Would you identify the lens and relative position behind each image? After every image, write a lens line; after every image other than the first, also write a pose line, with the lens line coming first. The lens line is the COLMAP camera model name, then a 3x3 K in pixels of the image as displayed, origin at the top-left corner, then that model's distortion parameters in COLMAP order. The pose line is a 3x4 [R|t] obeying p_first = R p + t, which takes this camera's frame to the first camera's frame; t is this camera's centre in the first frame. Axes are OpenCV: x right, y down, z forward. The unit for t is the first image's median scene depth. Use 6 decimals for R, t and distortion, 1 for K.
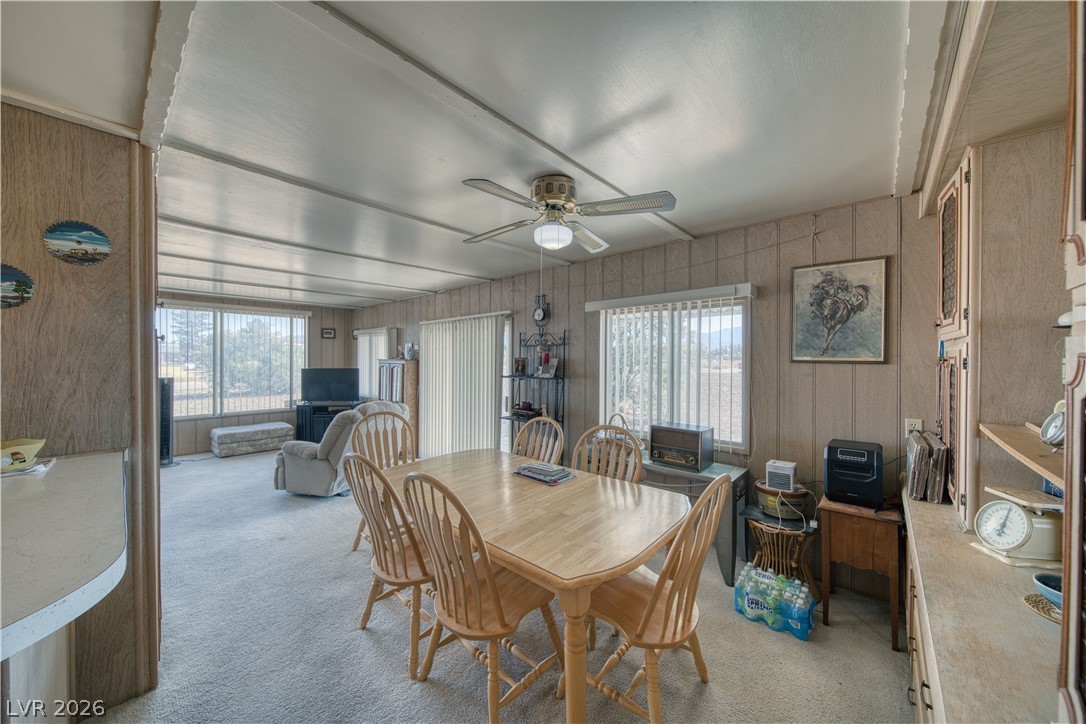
lens RADIAL K [[381.0, 0, 544.4], [0, 381.0, 359.4], [0, 0, 1]] dist [-0.002636, -0.000379]
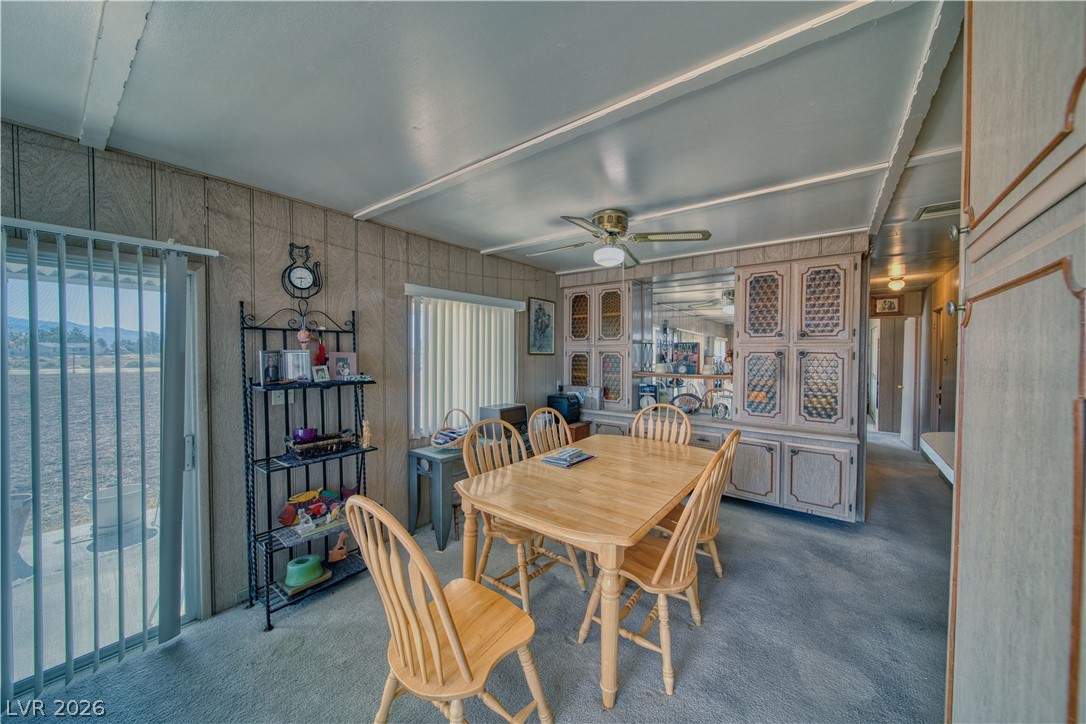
lens RADIAL K [[381.0, 0, 545.7], [0, 381.0, 360.0], [0, 0, 1]] dist [-0.002636, -0.000379]
pose [[-0.084158, -0.021450, 0.996222, -1.048500], [0.001948, 0.999763, 0.021691, -0.004559], [-0.996451, 0.003766, -0.084096, 1.122342]]
